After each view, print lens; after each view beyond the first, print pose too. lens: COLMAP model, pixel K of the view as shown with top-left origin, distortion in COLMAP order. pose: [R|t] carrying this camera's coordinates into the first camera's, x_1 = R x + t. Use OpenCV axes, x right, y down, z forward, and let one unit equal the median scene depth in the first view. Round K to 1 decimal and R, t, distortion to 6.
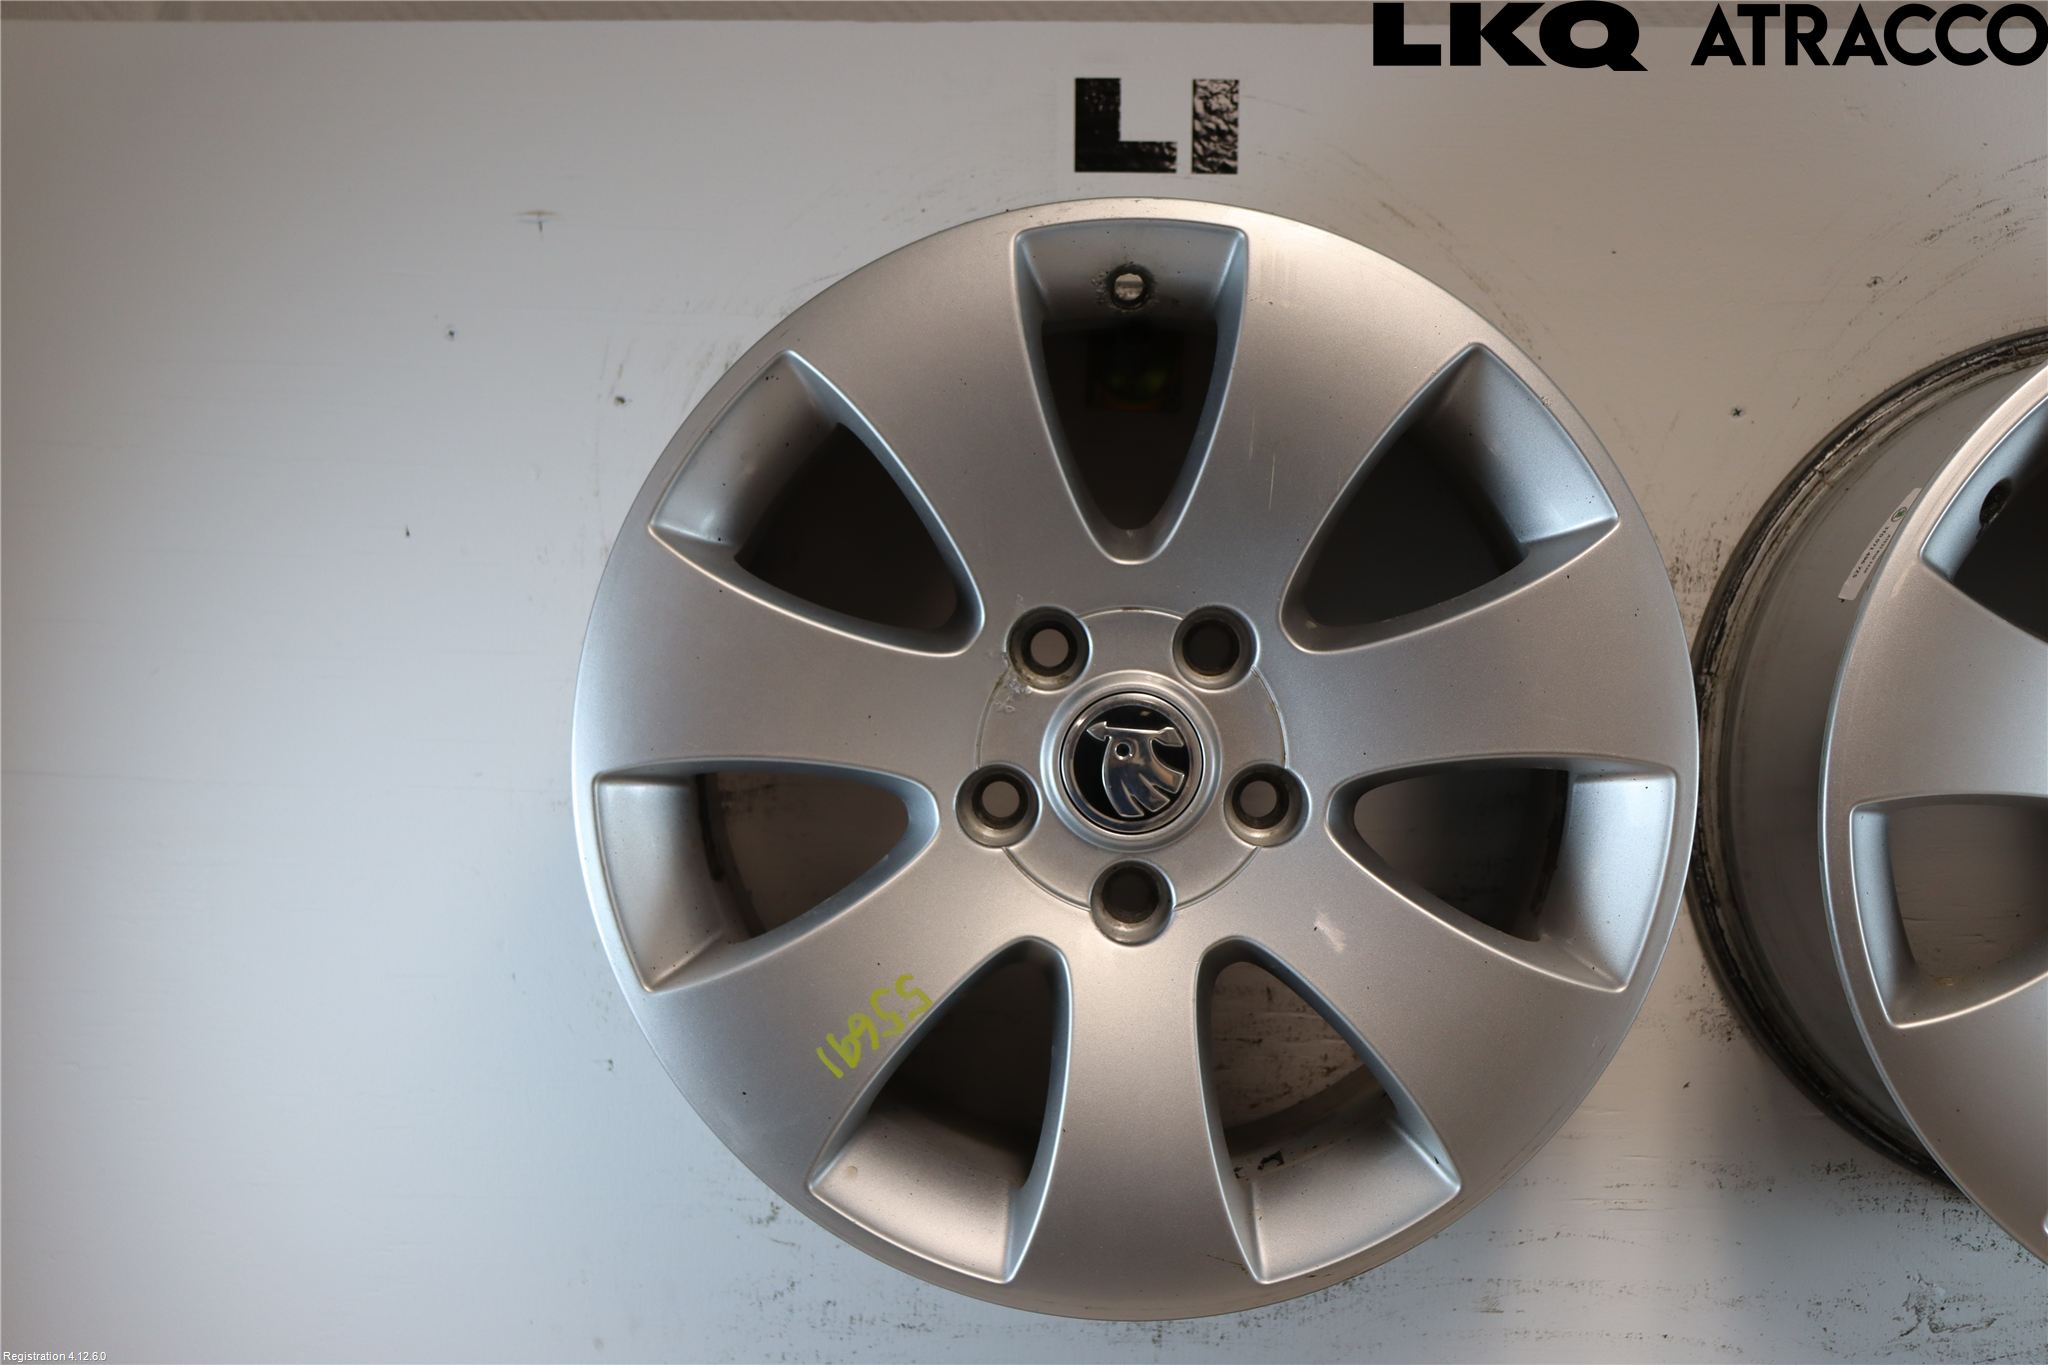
lens RADIAL K [[2134.6, 0, 1046.3], [0, 2134.6, 681.3], [0, 0, 1]] dist [-0.022712, 0.000000]
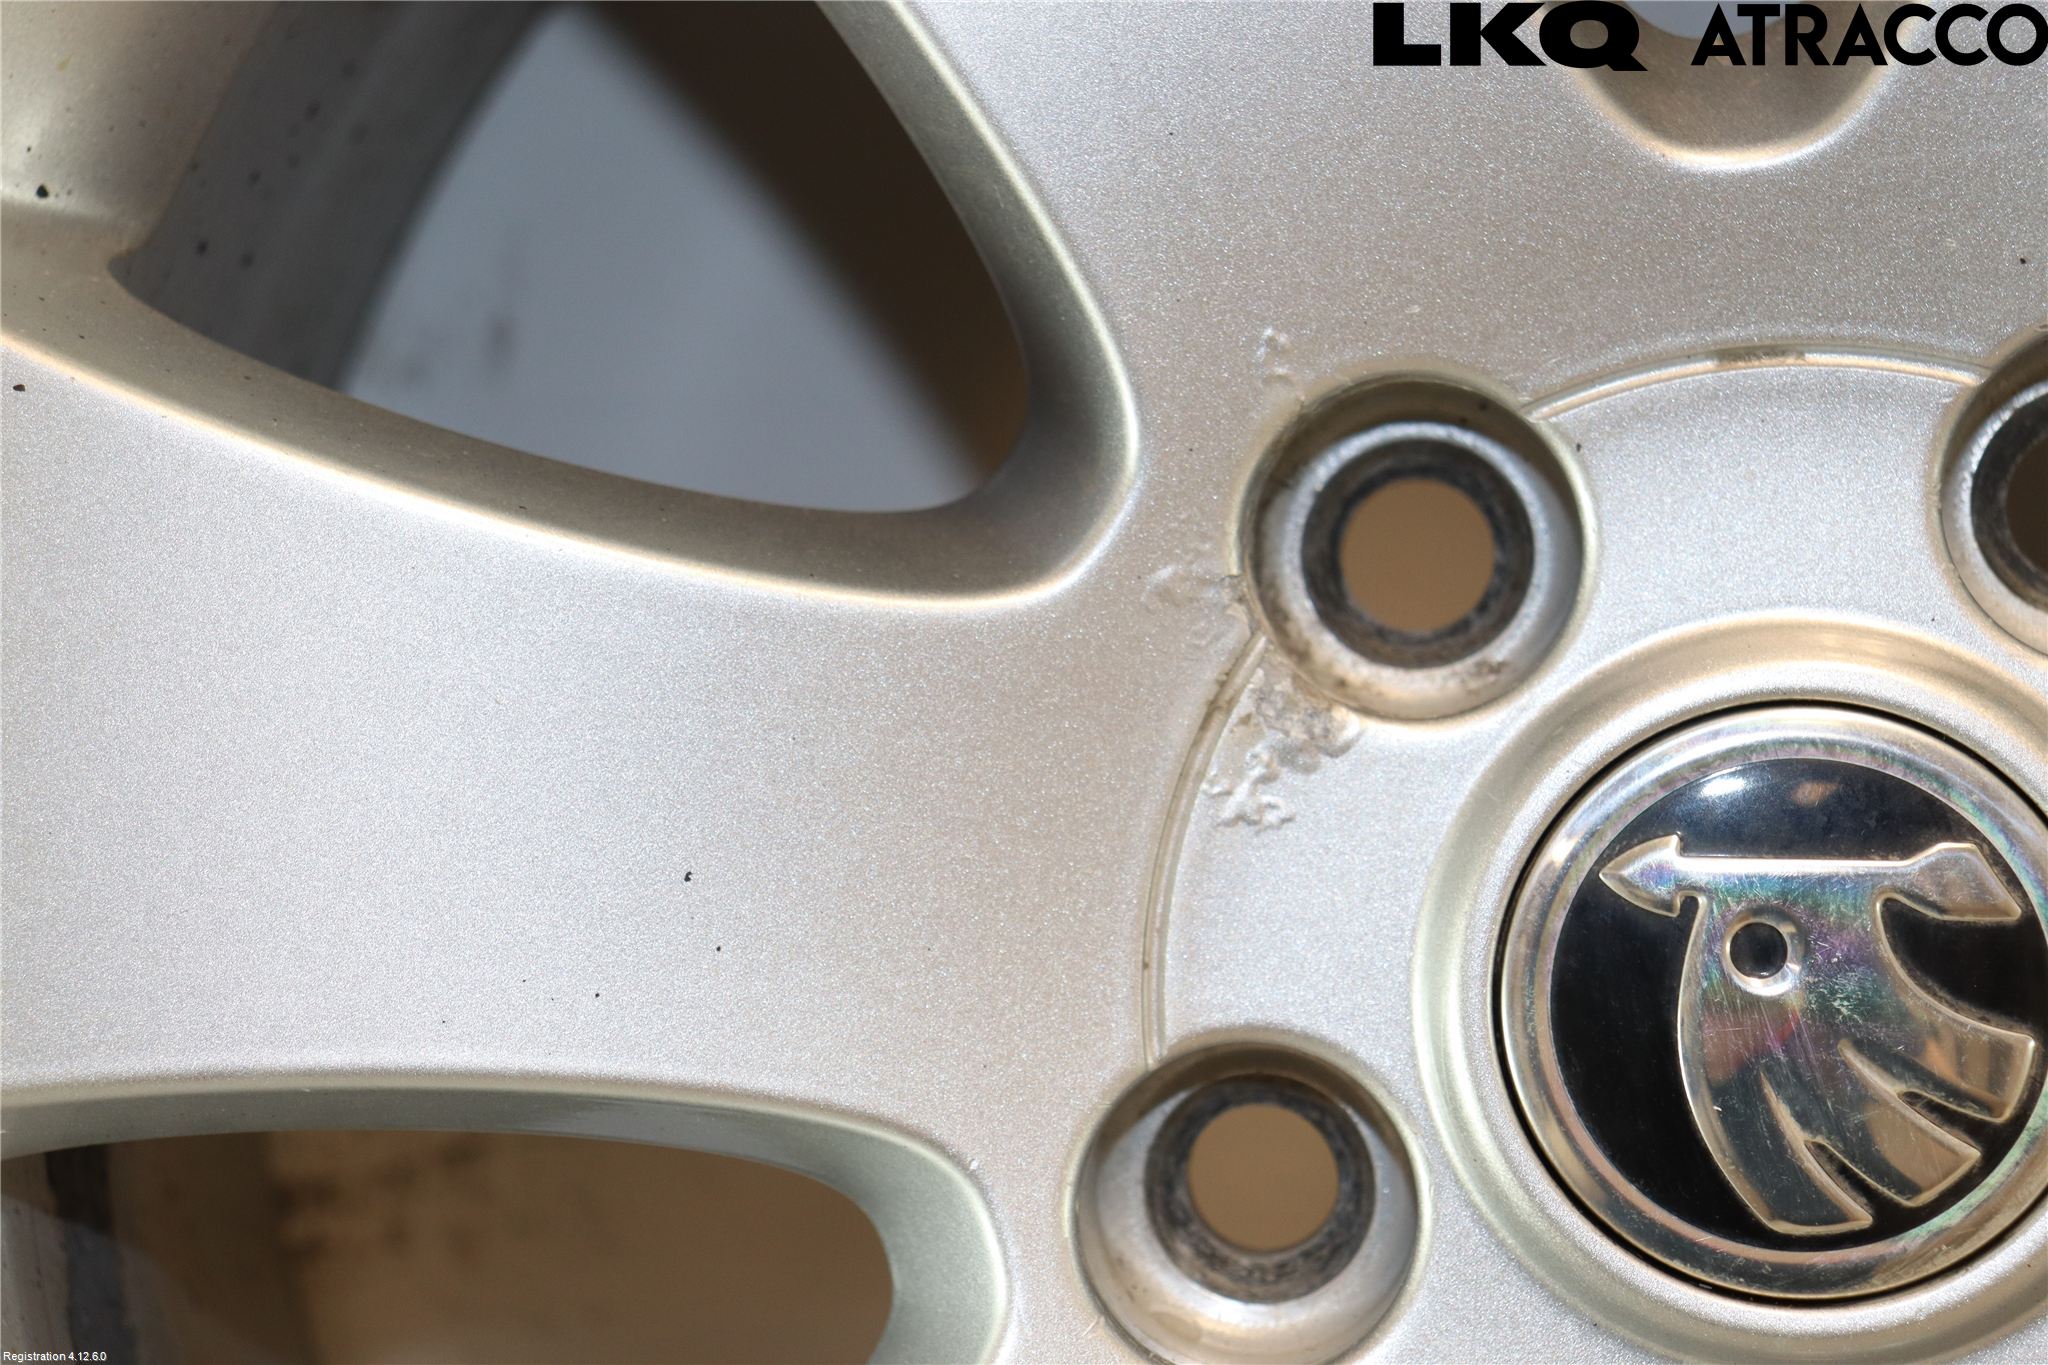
lens RADIAL K [[5028.1, 0, 1023.3], [0, 5028.1, 681.5], [0, 0, 1]] dist [0.075453, 0.000000]
pose [[0.995145, -0.068993, -0.070195, -0.004030], [0.067366, 0.997408, -0.025288, 0.011105], [0.071757, 0.020437, 0.997213, 0.435704]]
